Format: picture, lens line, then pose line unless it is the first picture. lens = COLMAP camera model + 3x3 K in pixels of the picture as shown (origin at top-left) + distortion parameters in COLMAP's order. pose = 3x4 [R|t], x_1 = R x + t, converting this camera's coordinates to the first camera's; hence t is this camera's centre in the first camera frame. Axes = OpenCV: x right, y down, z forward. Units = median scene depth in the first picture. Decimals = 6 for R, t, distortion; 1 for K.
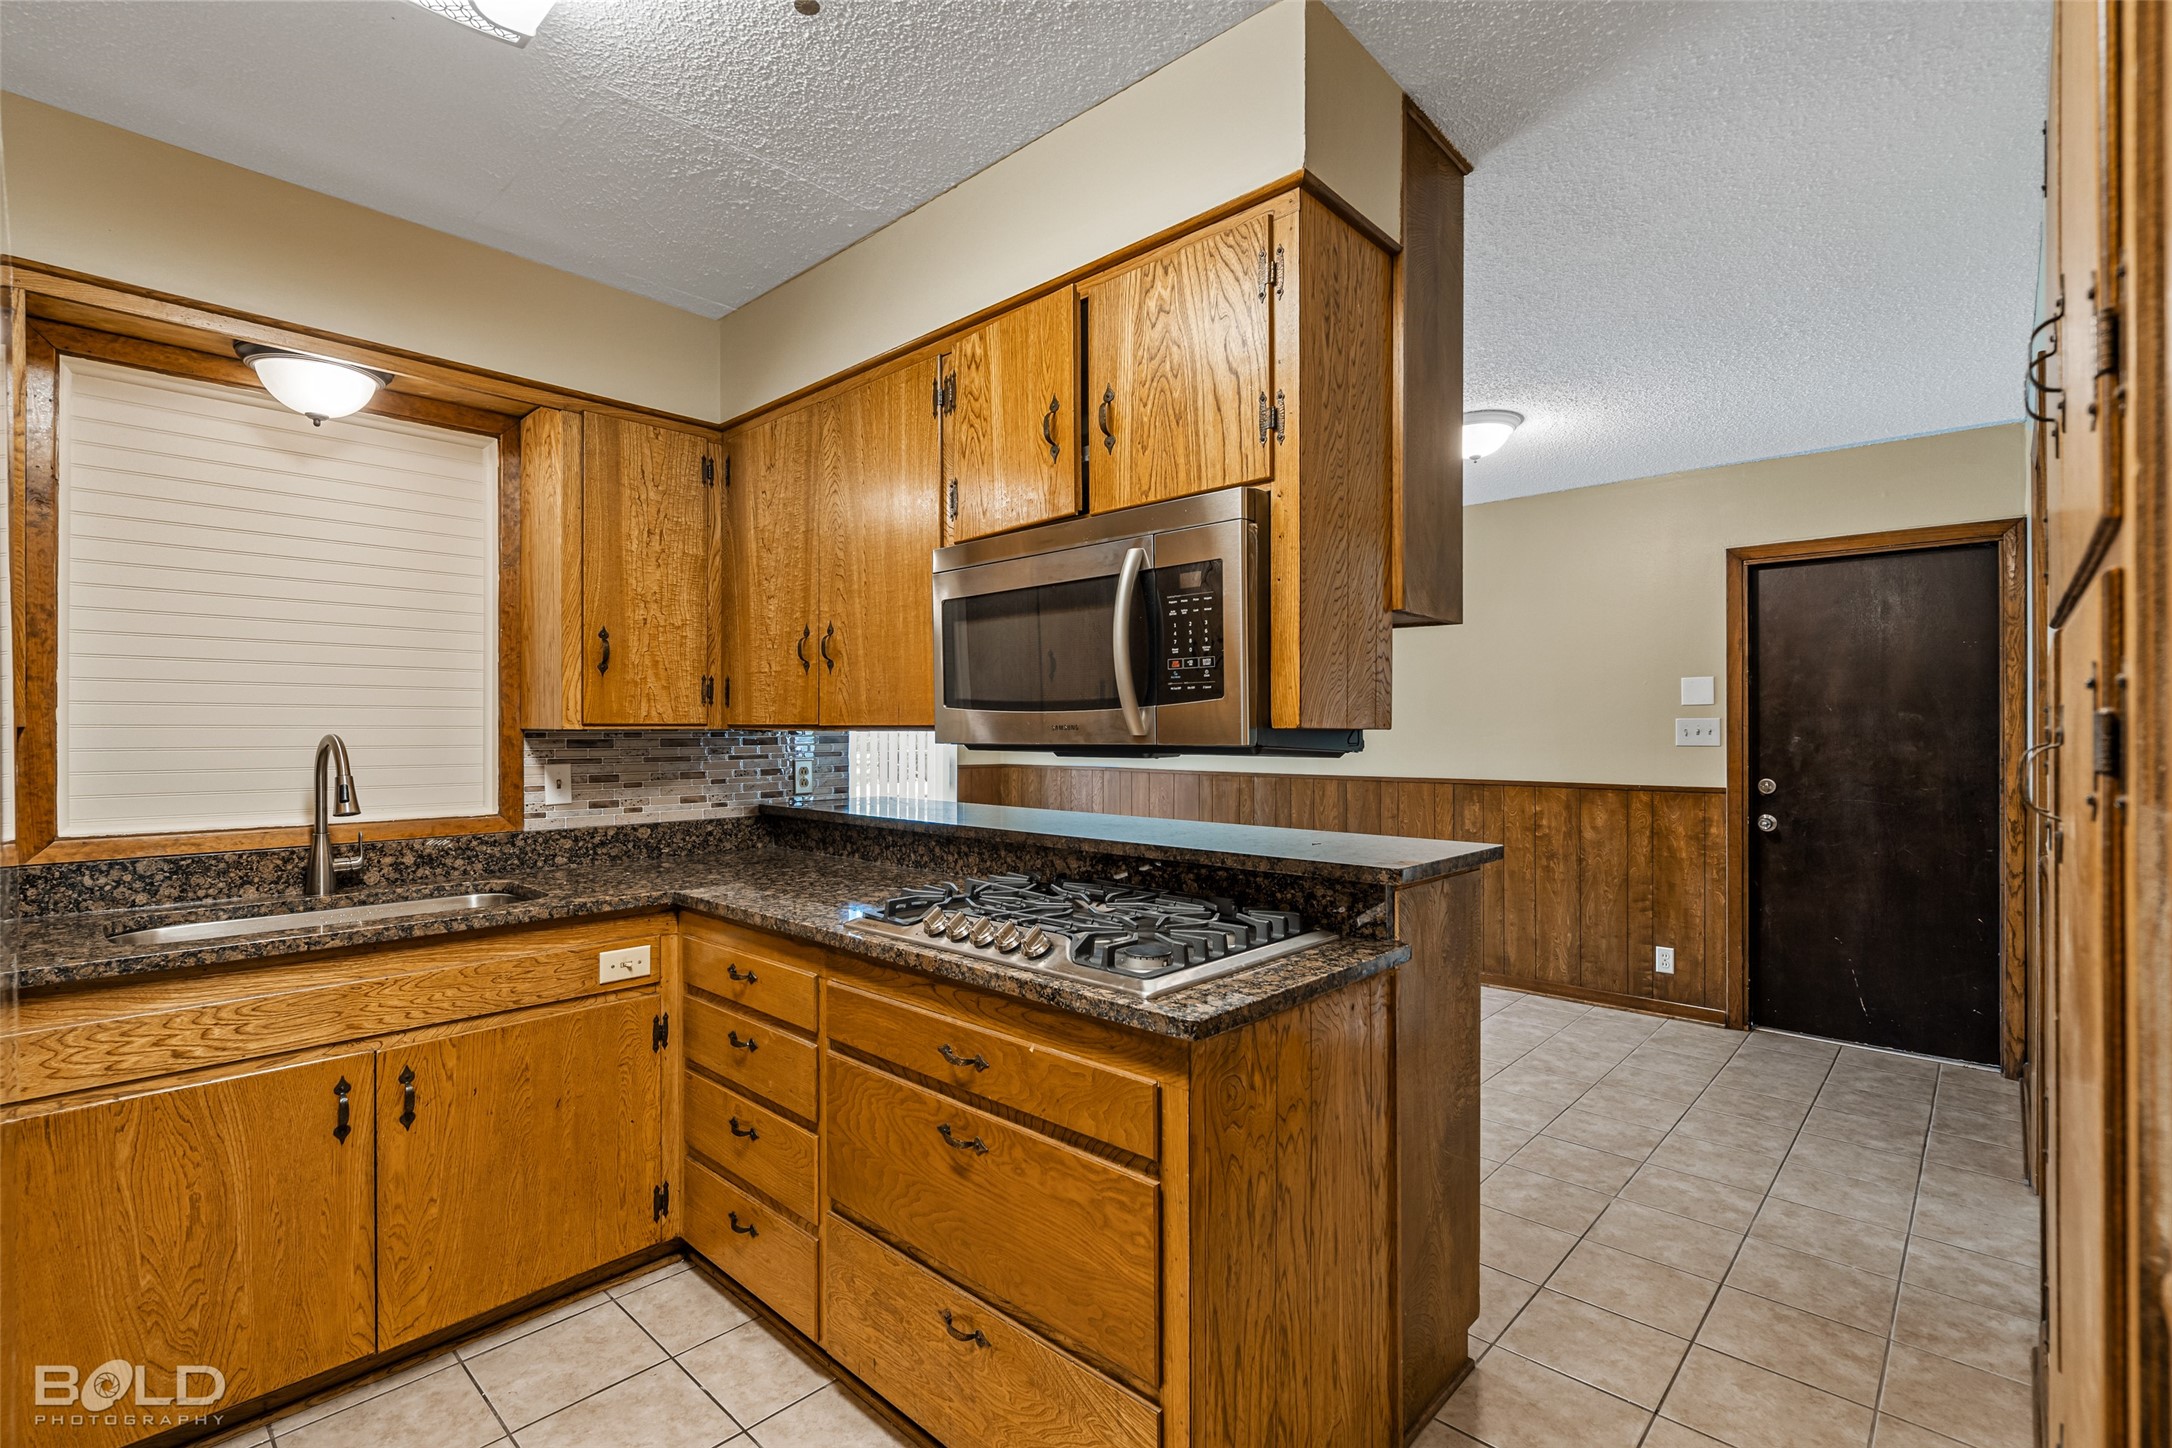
lens RADIAL K [[983.9, 0, 1067.2], [0, 983.9, 729.0], [0, 0, 1]] dist [-0.002091, 0.001093]
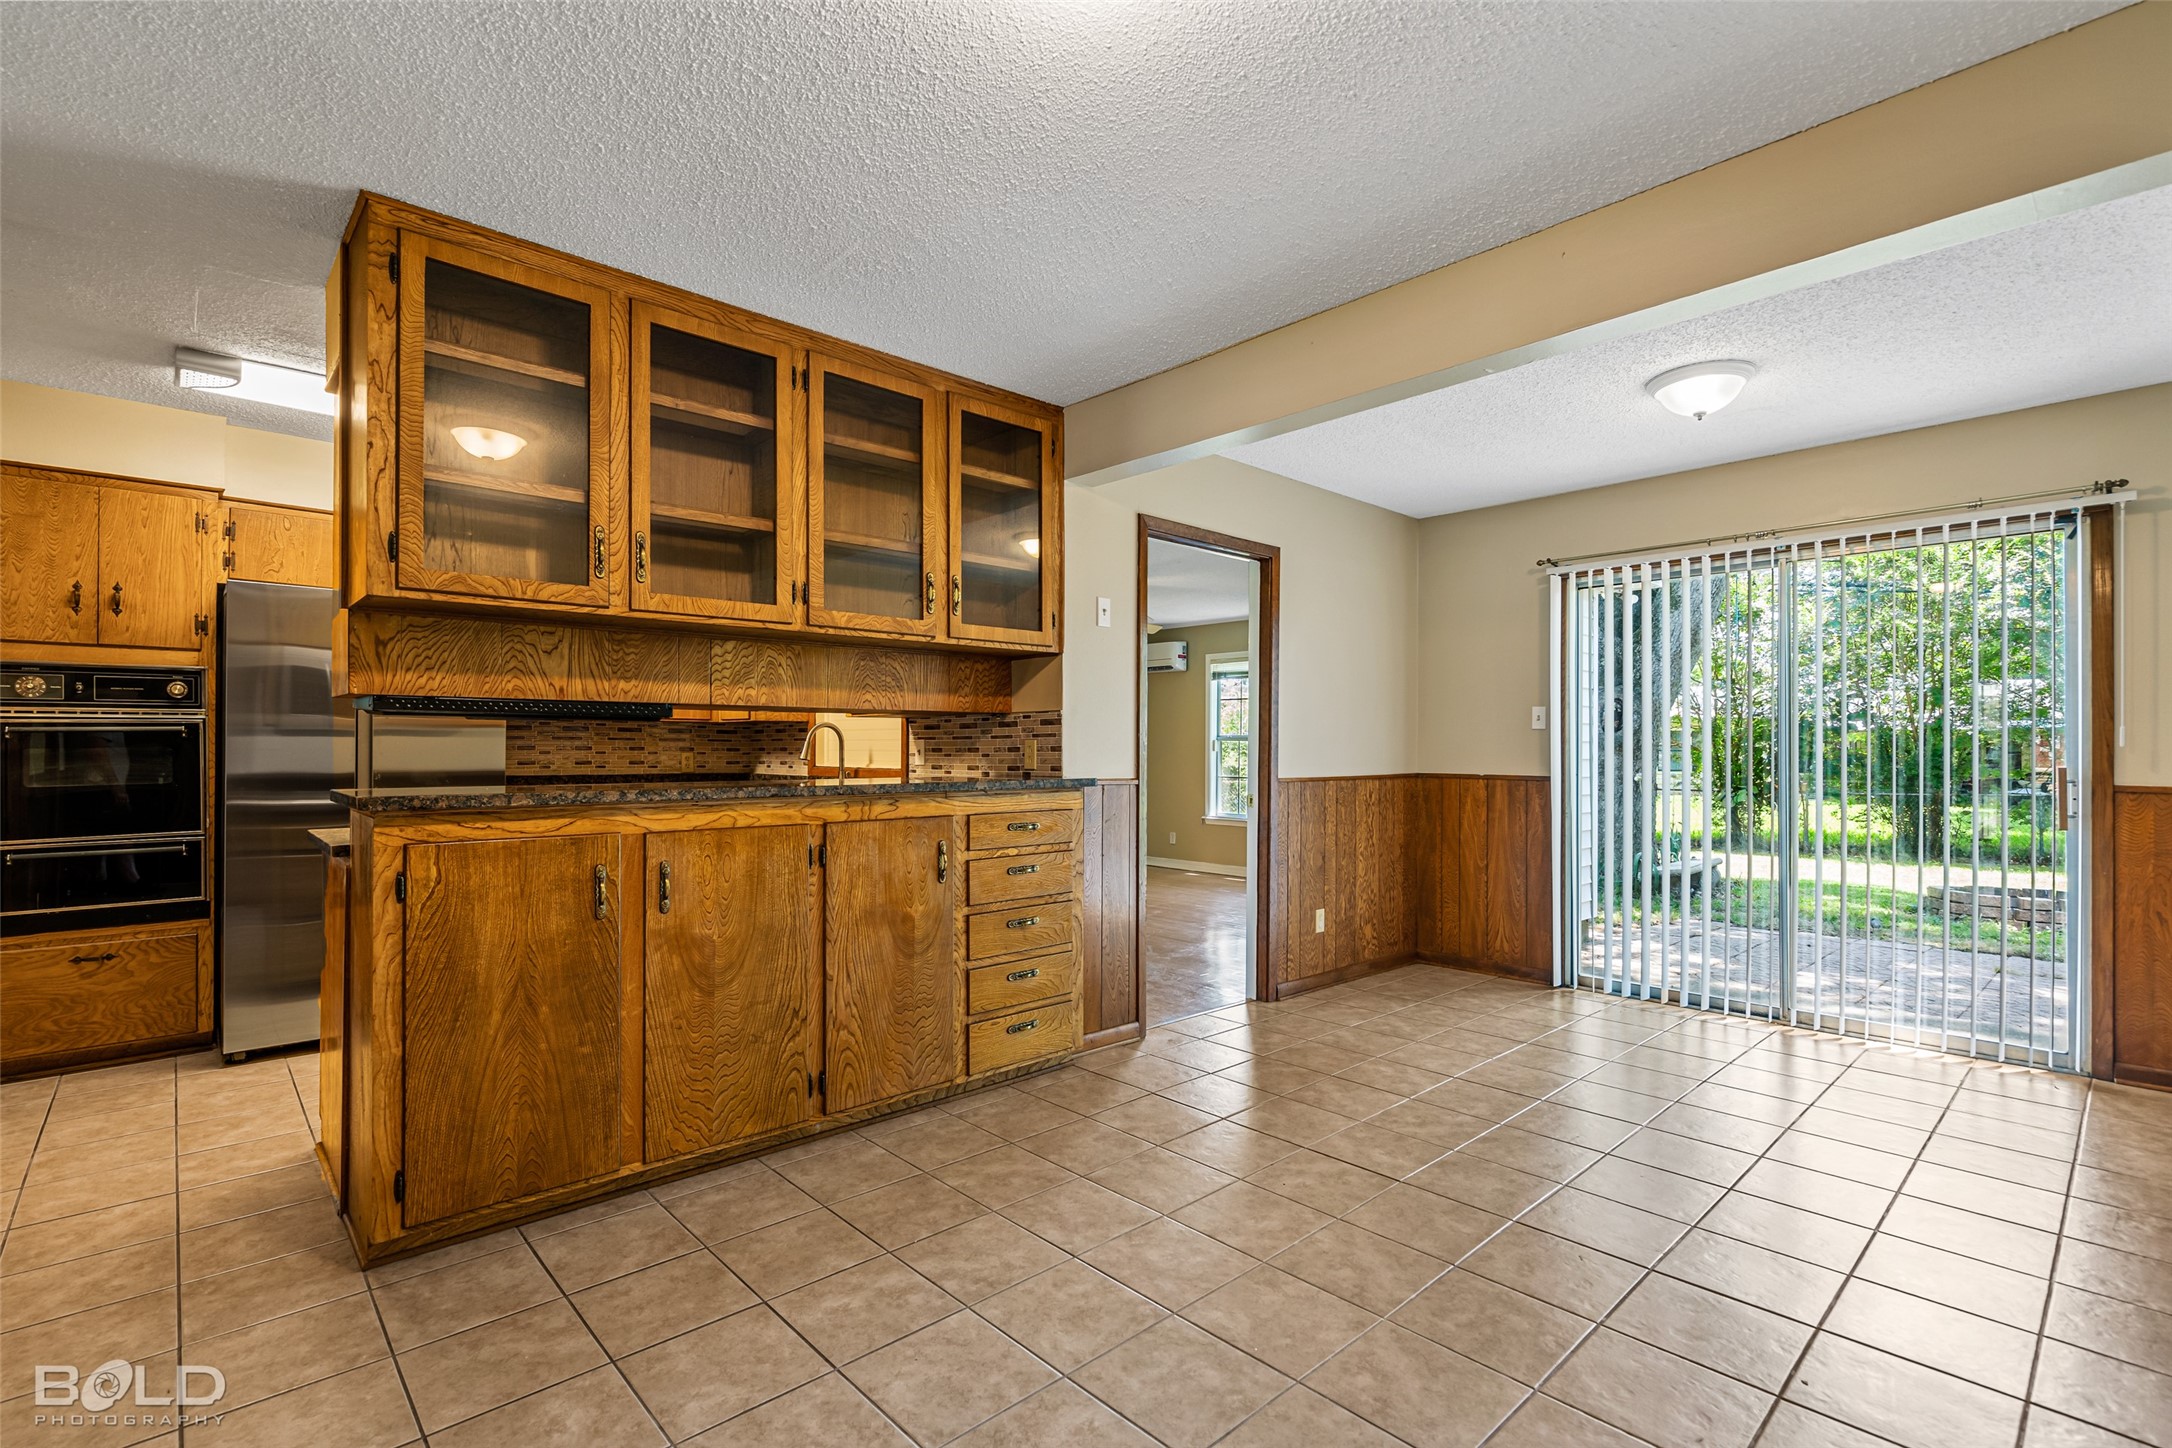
lens RADIAL K [[987.5, 0, 1072.1], [0, 987.5, 743.1], [0, 0, 1]] dist [-0.001787, 0.000665]
pose [[-0.065921, -0.005759, -0.997808, 1.347680], [-0.001051, 0.999983, -0.005702, 0.063301], [0.997824, 0.000673, -0.065926, 1.715607]]
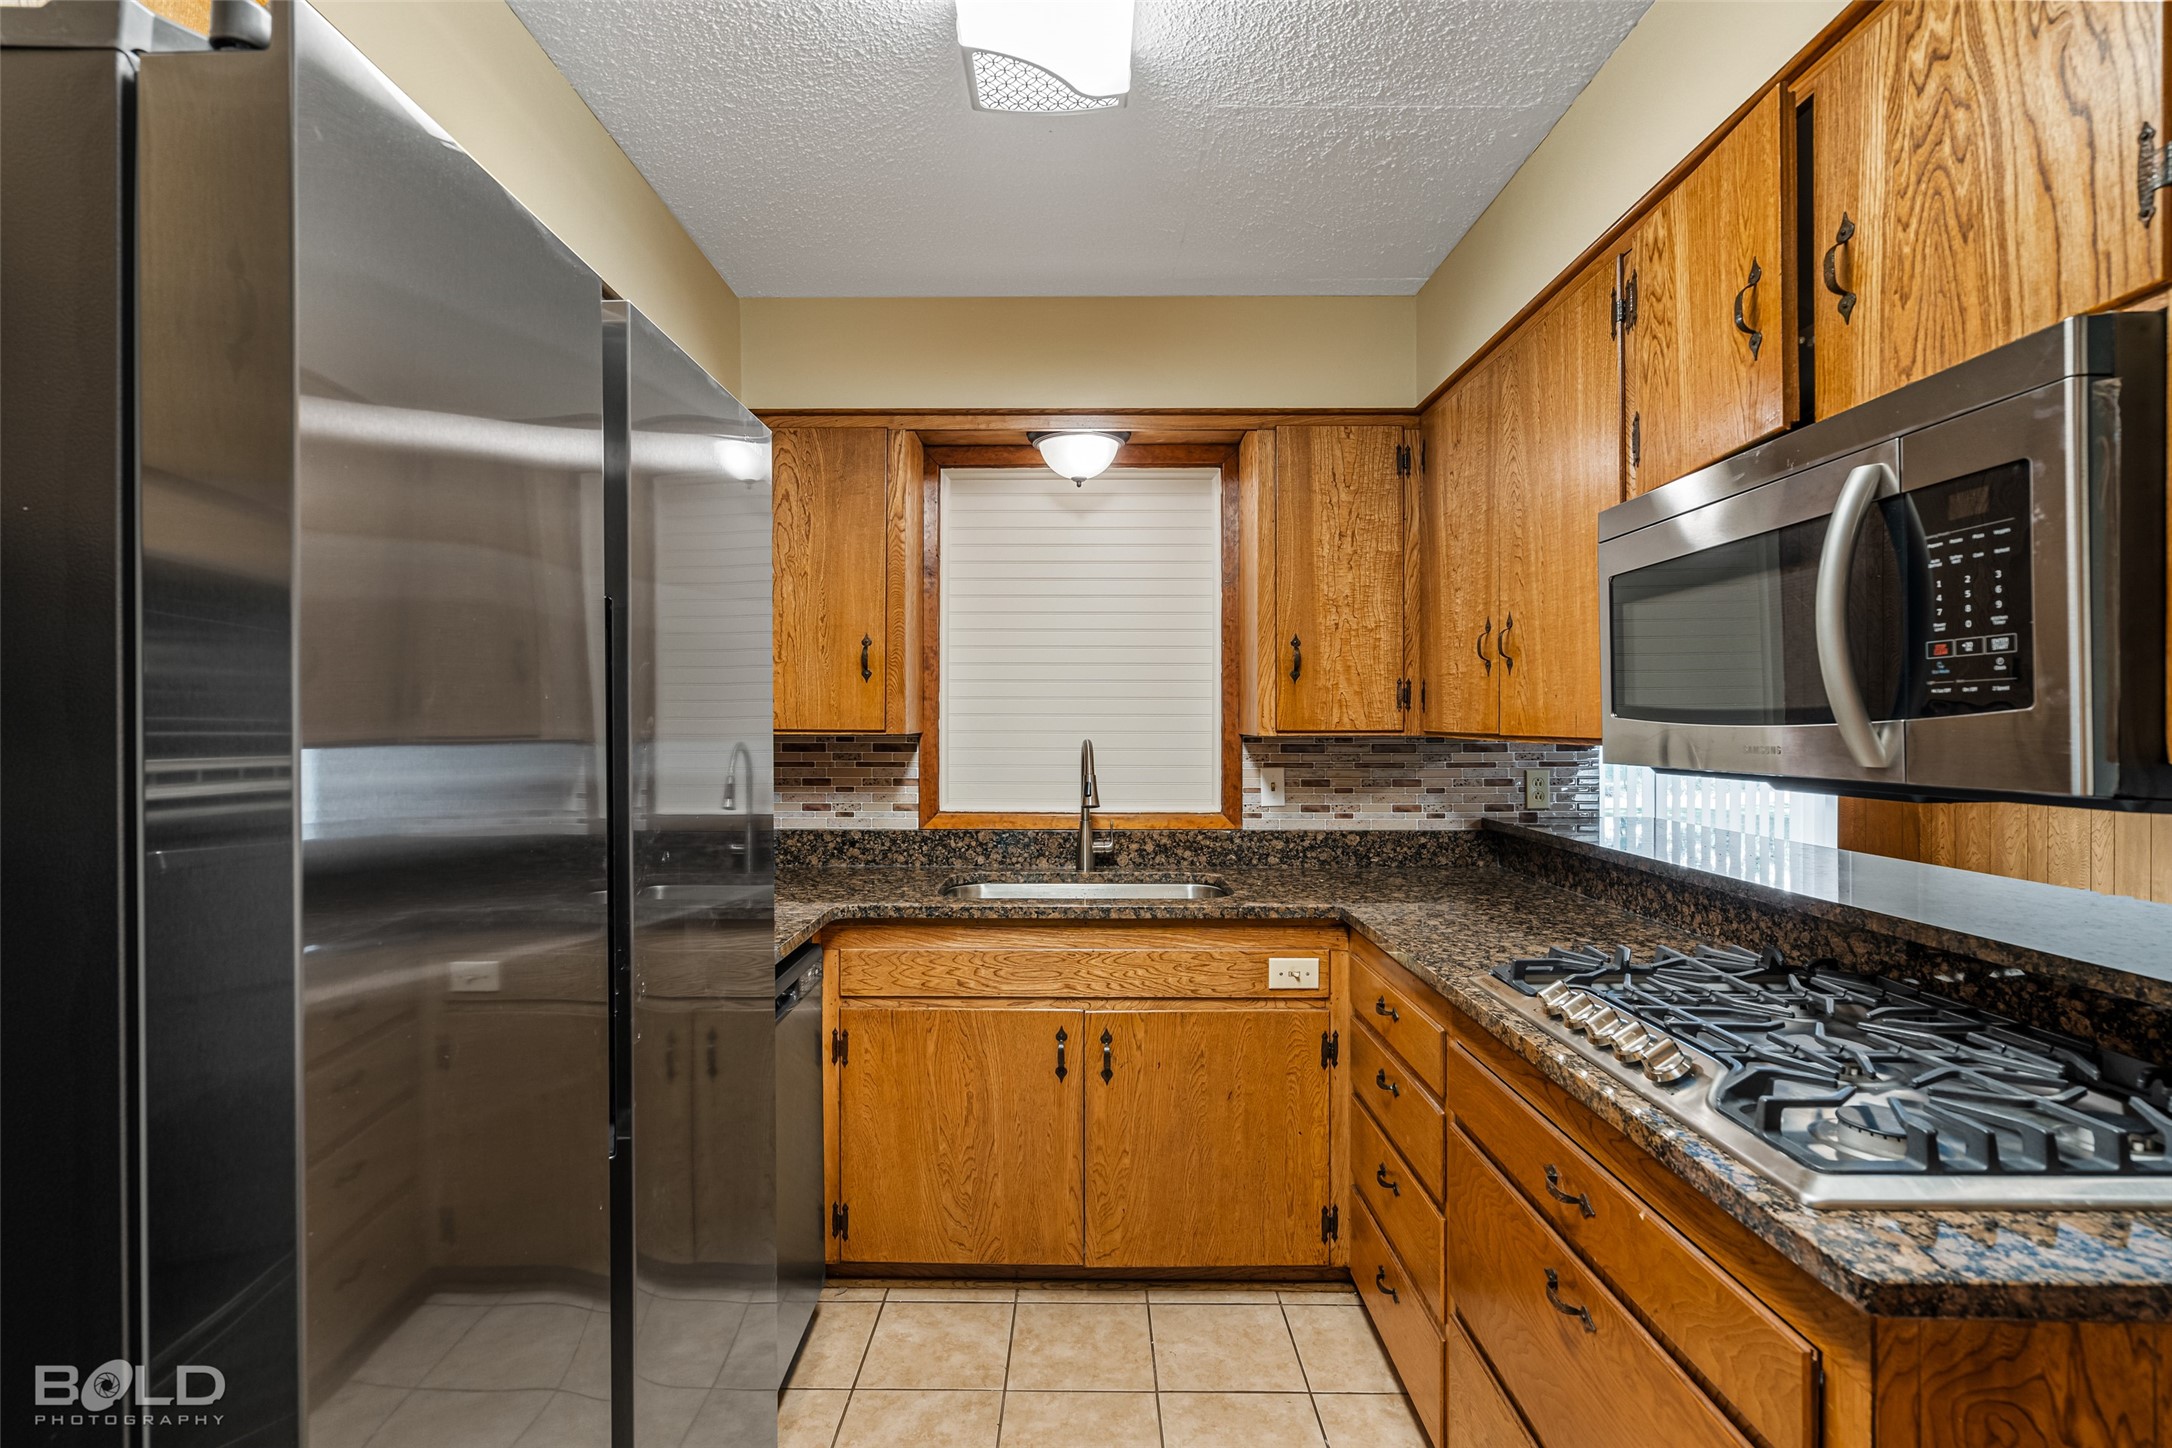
lens RADIAL K [[992.9, 0, 1075.5], [0, 992.9, 724.2], [0, 0, 1]] dist [-0.004014, 0.003771]
pose [[0.684888, 0.001686, -0.728646, 0.137915], [-0.000320, 0.999998, 0.002014, -0.016310], [0.728648, -0.001146, 0.684888, 0.156405]]
